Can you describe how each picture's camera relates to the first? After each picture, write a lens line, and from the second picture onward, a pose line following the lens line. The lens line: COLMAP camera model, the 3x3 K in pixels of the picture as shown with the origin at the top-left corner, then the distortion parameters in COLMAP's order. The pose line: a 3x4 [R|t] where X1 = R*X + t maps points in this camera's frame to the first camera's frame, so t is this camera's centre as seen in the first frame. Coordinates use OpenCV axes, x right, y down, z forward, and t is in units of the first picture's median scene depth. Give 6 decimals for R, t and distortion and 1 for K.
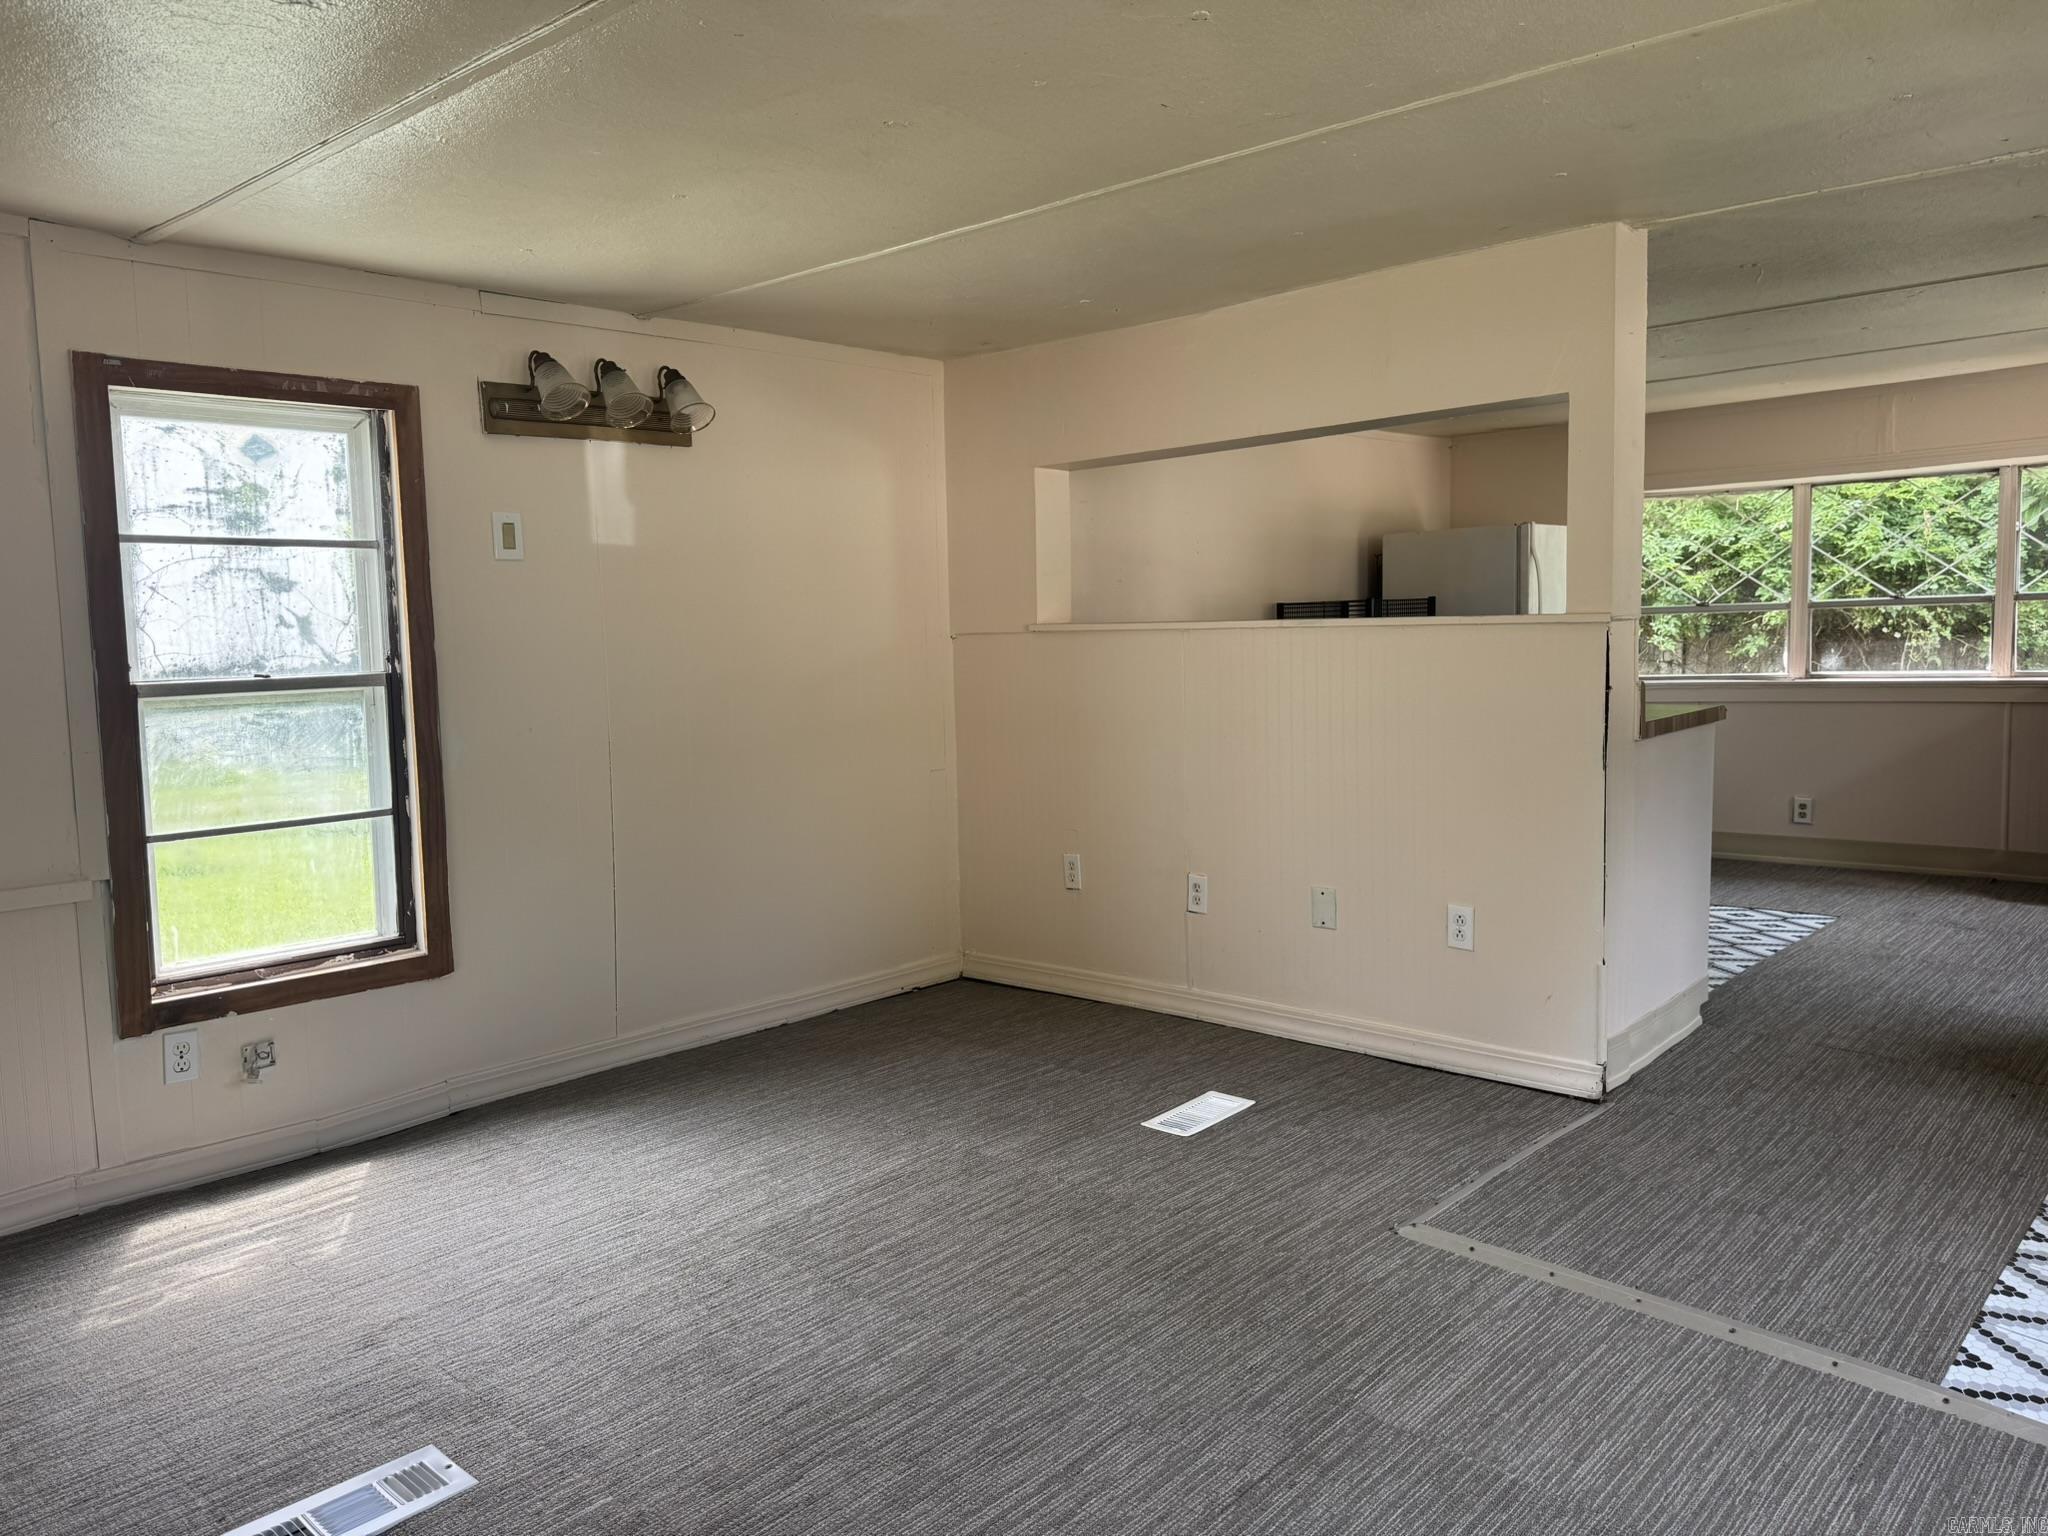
lens RADIAL K [[1472.1, 0, 1024.0], [0, 1472.1, 768.0], [0, 0, 1]] dist [0.085417, -0.132937]
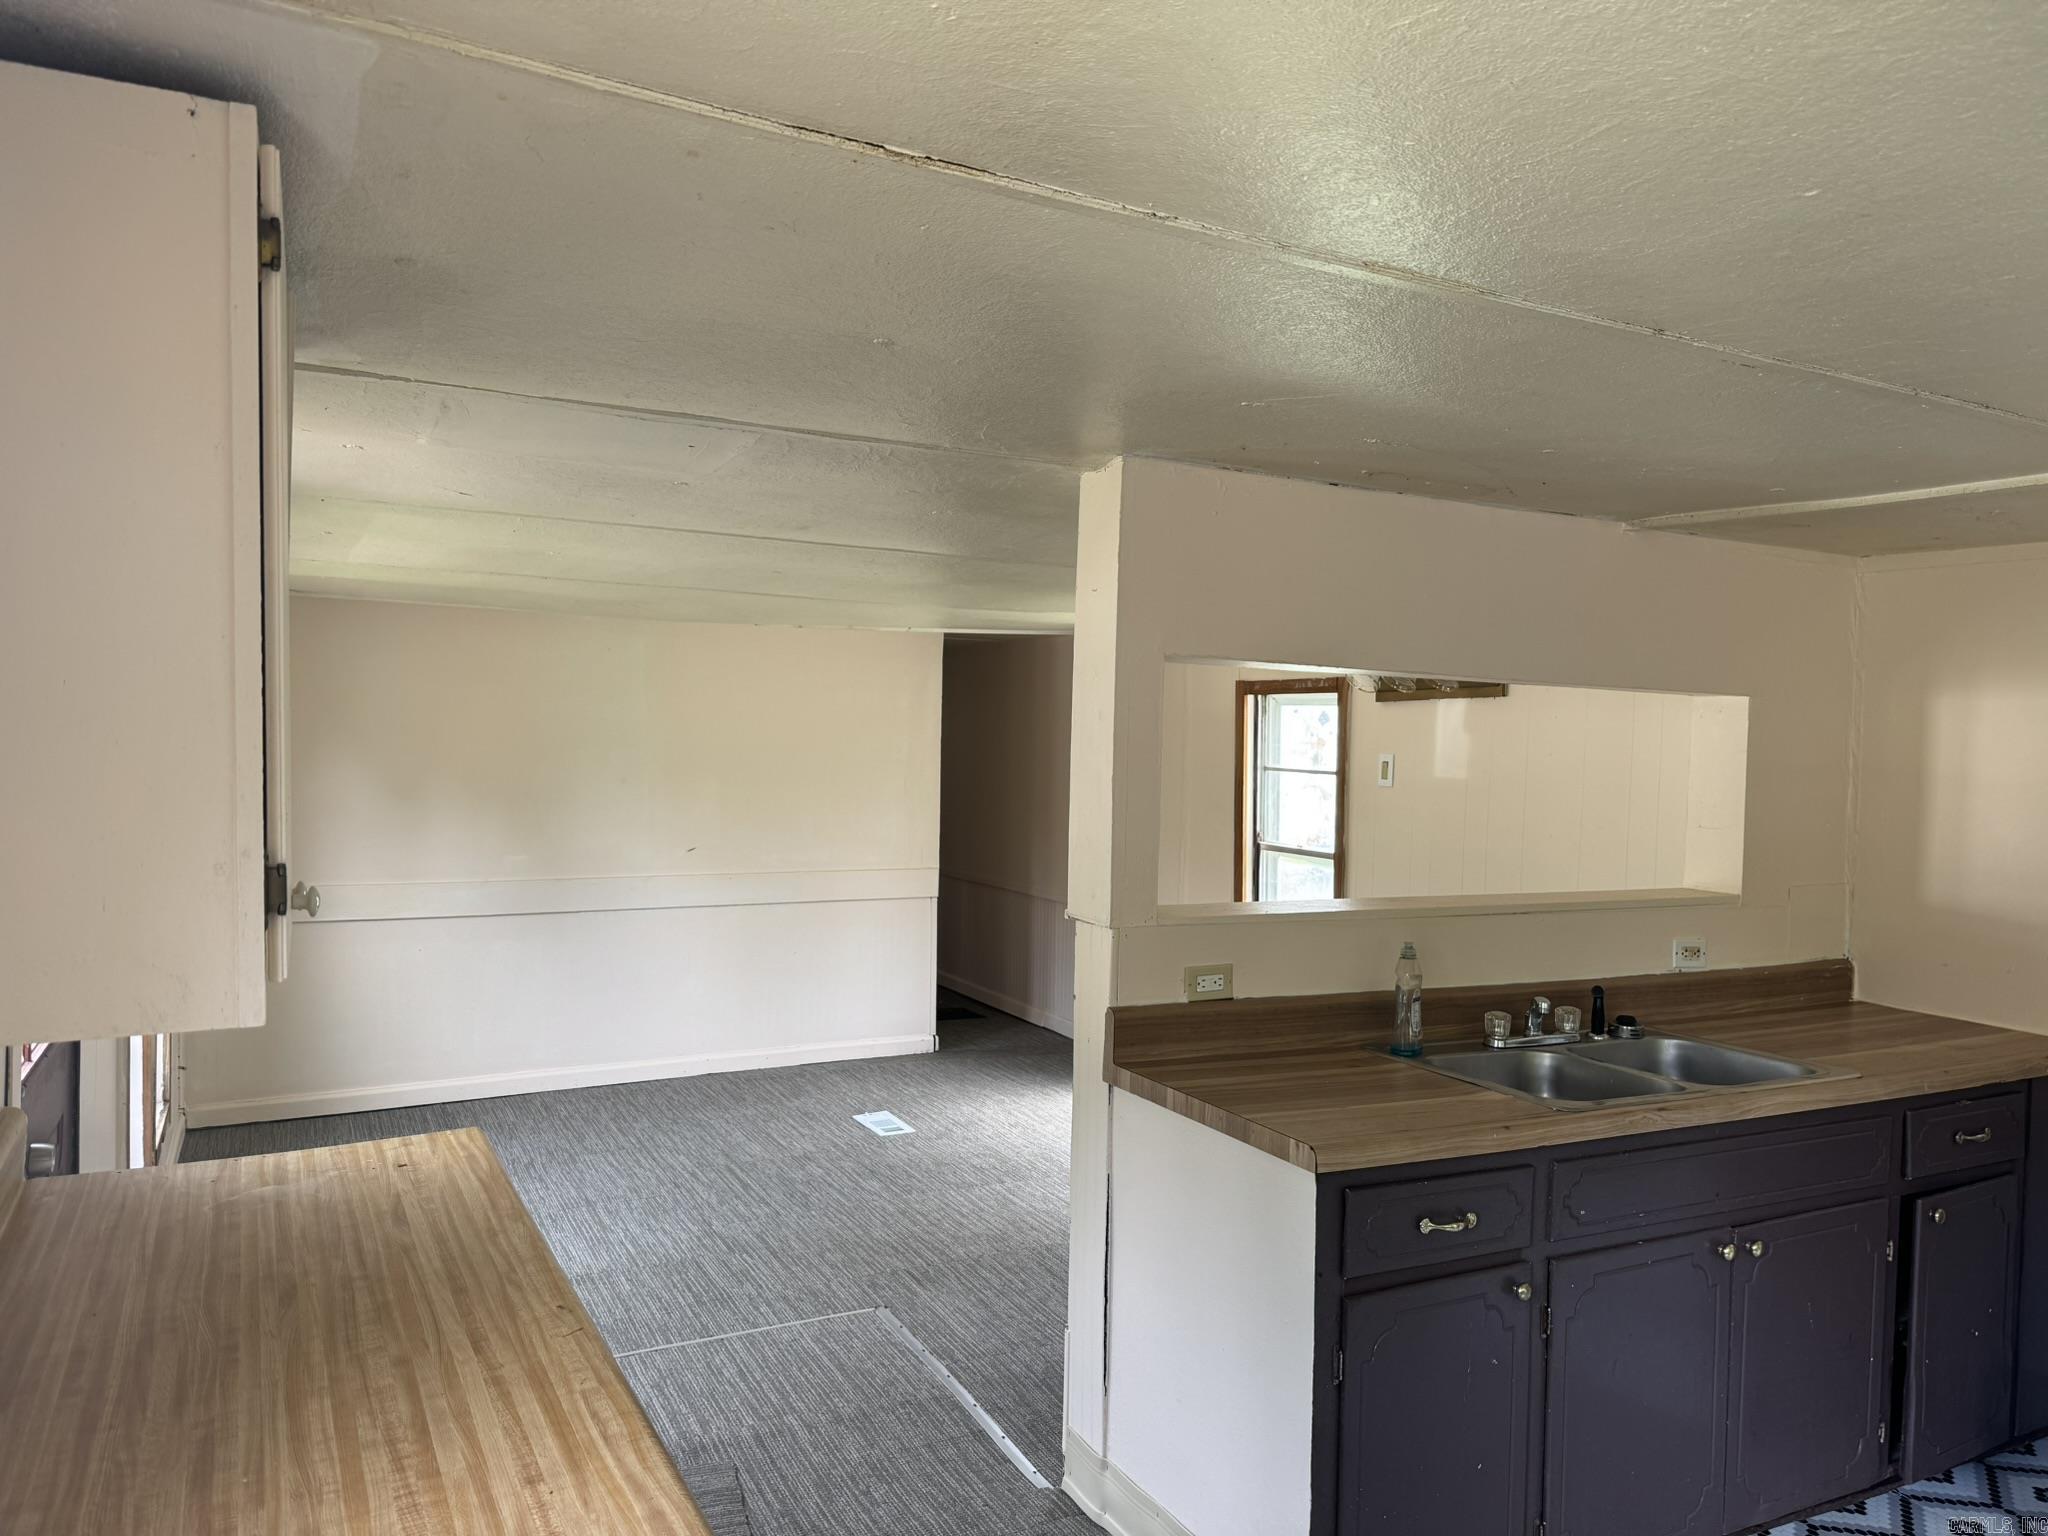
lens RADIAL K [[1429.6, 0, 1024.0], [0, 1429.6, 768.0], [0, 0, 1]] dist [0.048919, -0.115512]
pose [[-0.349659, 0.035075, -0.936220, 1.205487], [-0.116190, 0.989961, 0.080483, -0.254701], [0.929644, 0.136921, -0.342073, 1.274661]]
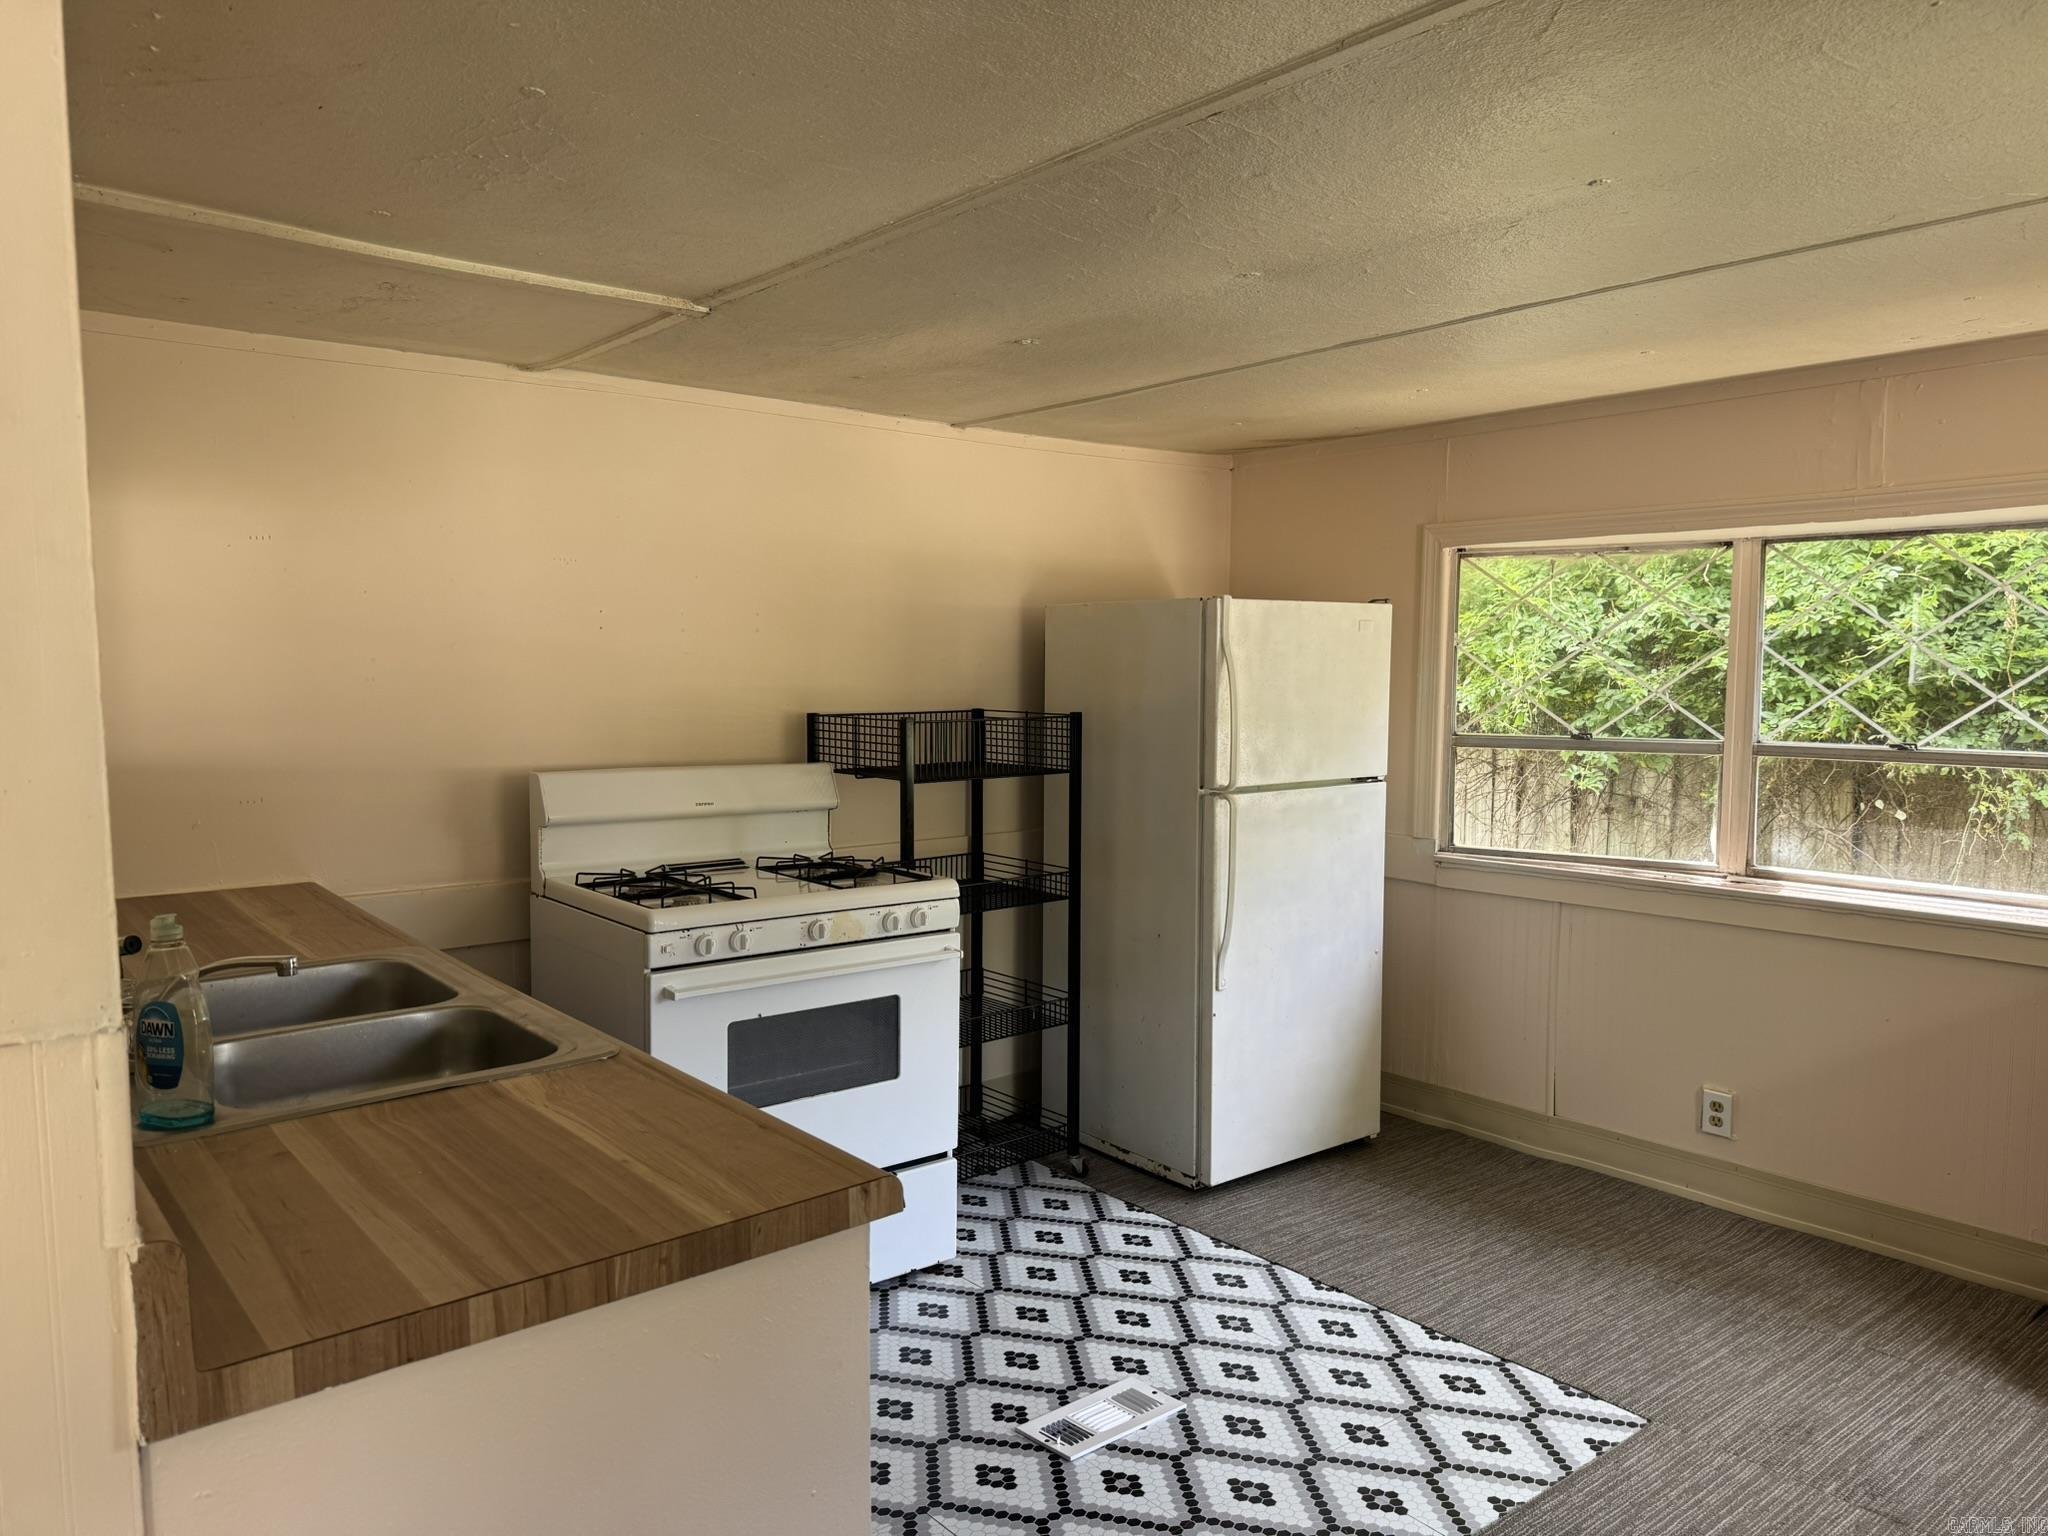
lens RADIAL K [[1450.8, 0, 990.8], [0, 1450.8, 770.6], [0, 0, 1]] dist [0.004334, -0.002648]
pose [[0.986668, 0.043107, -0.156935, 0.631648], [-0.045556, 0.998889, -0.012041, -0.157184], [0.156242, 0.019030, 0.987536, 0.782378]]
